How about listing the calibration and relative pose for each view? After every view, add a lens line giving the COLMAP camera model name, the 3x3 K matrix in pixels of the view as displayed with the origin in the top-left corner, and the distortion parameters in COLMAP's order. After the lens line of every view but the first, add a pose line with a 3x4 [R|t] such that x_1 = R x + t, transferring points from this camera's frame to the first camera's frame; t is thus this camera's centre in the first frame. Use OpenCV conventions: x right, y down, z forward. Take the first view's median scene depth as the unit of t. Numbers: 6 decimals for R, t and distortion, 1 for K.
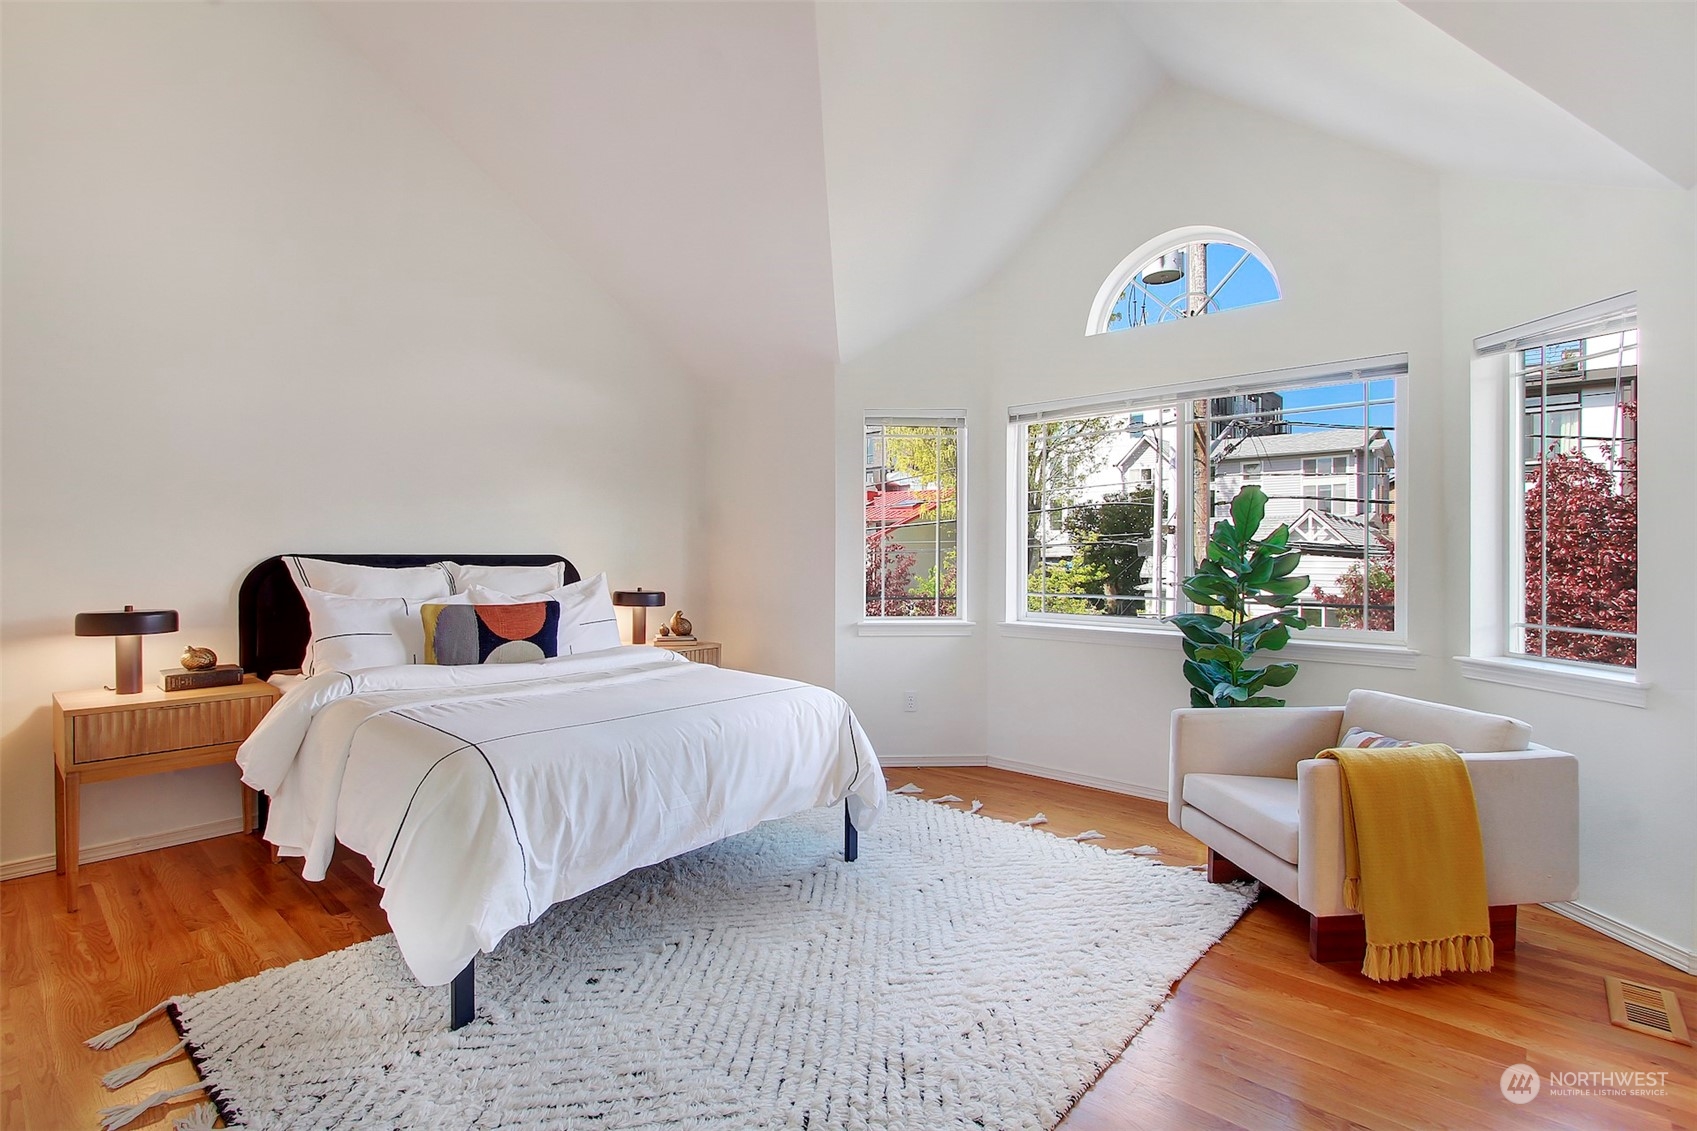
lens RADIAL K [[799.3, 0, 832.6], [0, 799.3, 565.8], [0, 0, 1]] dist [-0.010637, 0.001371]
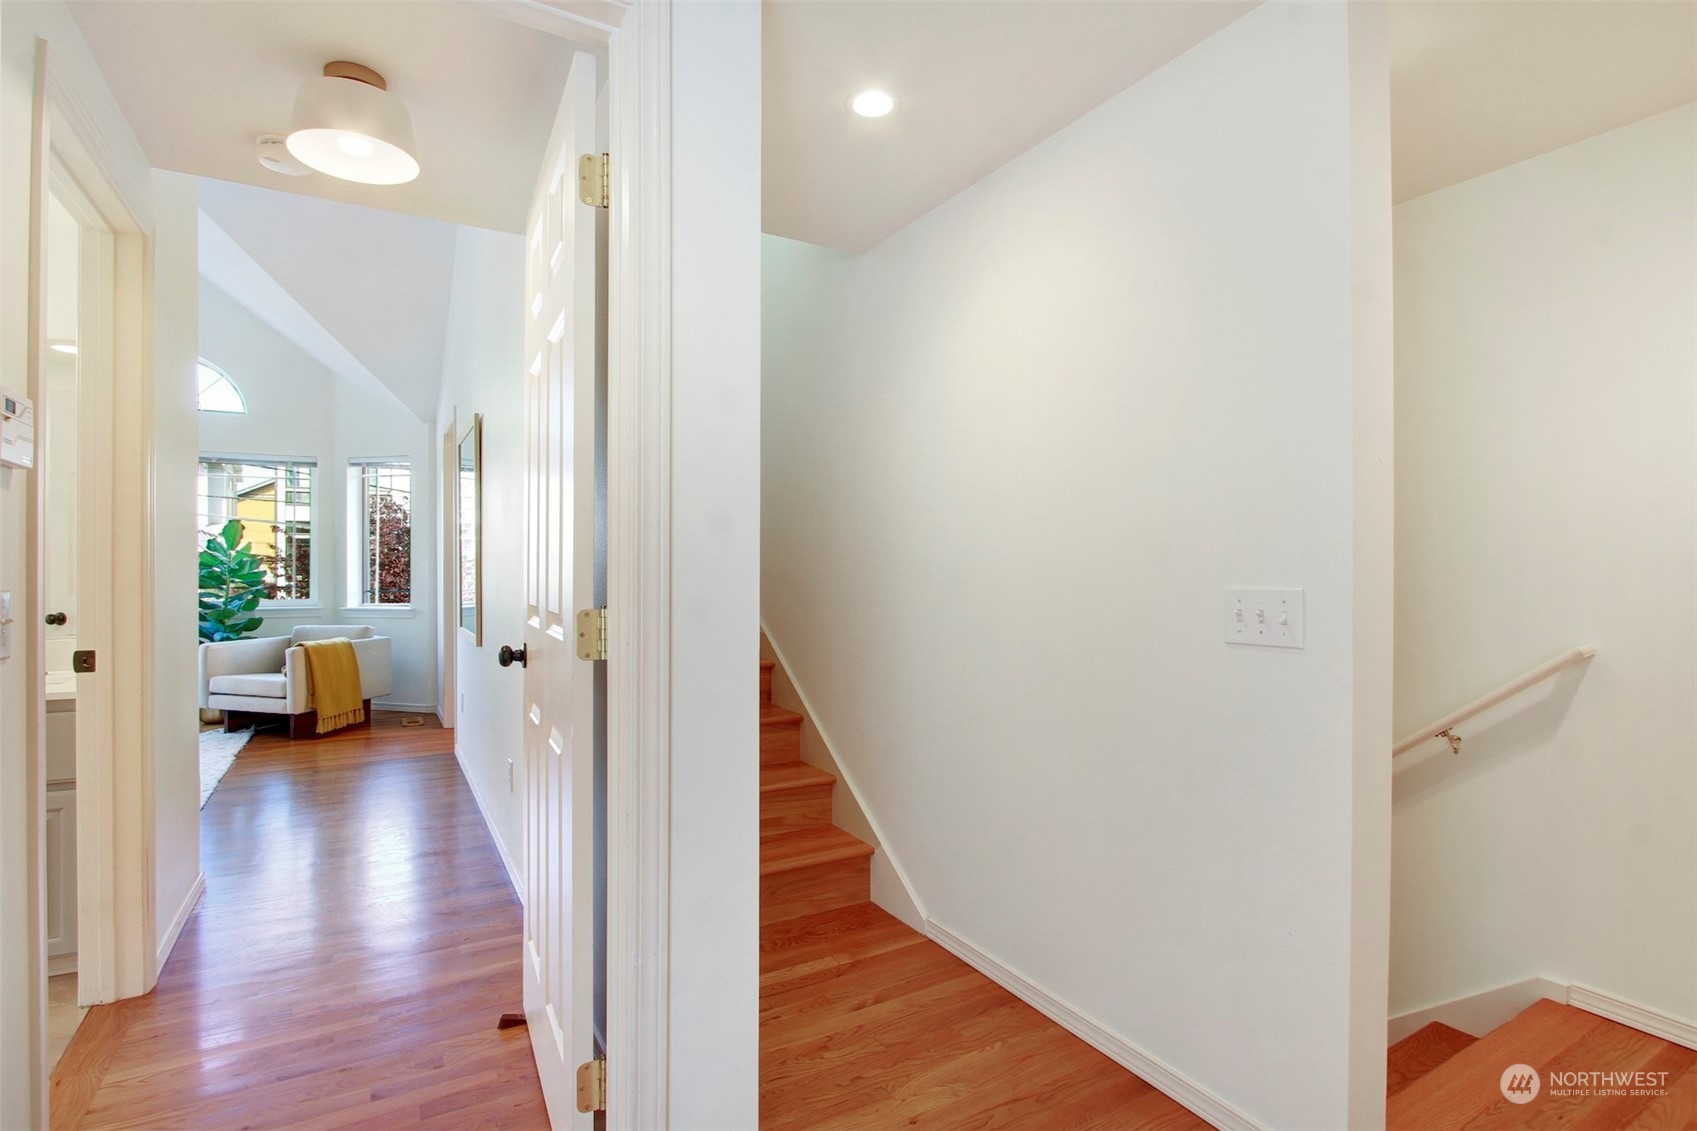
lens RADIAL K [[799.3, 0, 832.6], [0, 799.3, 565.8], [0, 0, 1]] dist [-0.010637, 0.001371]
pose [[0.305355, -0.000975, 0.952238, -0.851487], [0.014666, 0.999886, -0.003679, 0.033944], [-0.952126, 0.015089, 0.305334, -0.909981]]
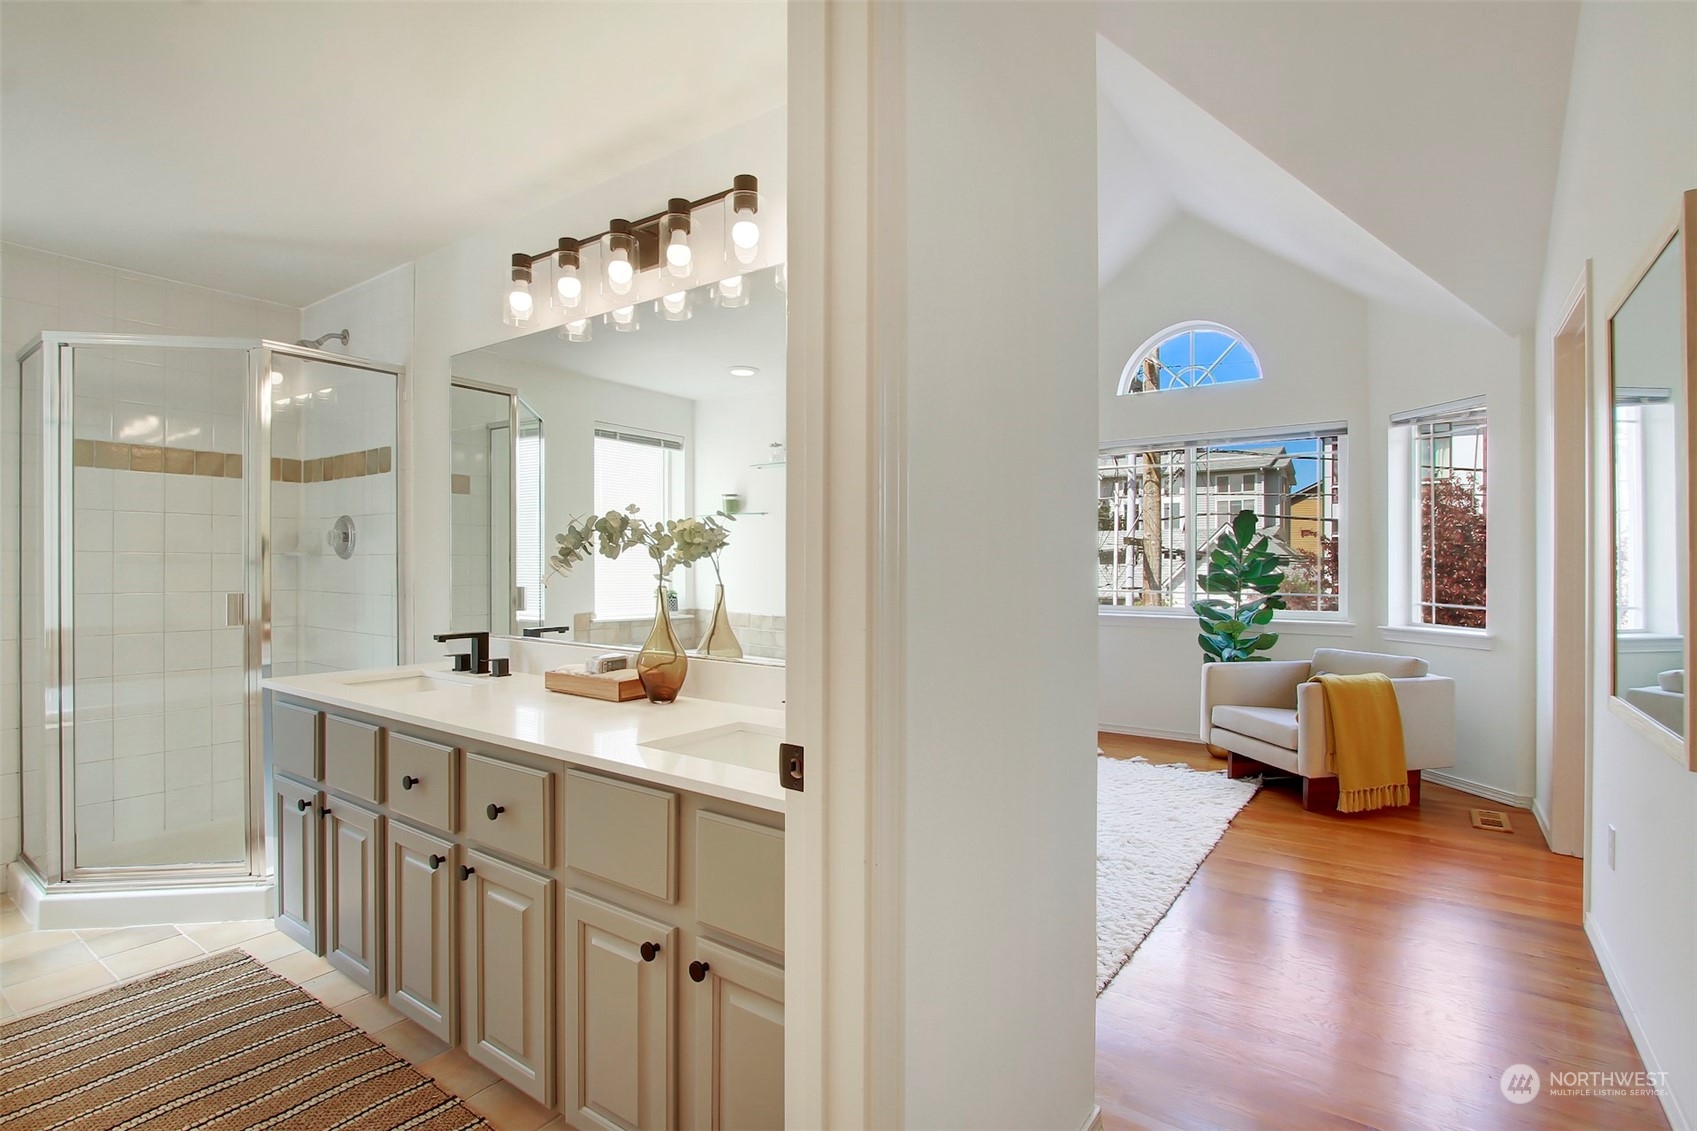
lens RADIAL K [[822.6, 0, 851.8], [0, 822.6, 573.0], [0, 0, 1]] dist [-0.017670, -0.000240]
pose [[0.992613, -0.000400, 0.121321, -0.402189], [0.001164, 0.999980, -0.006229, 0.024909], [-0.121316, 0.006324, 0.992594, -0.418985]]
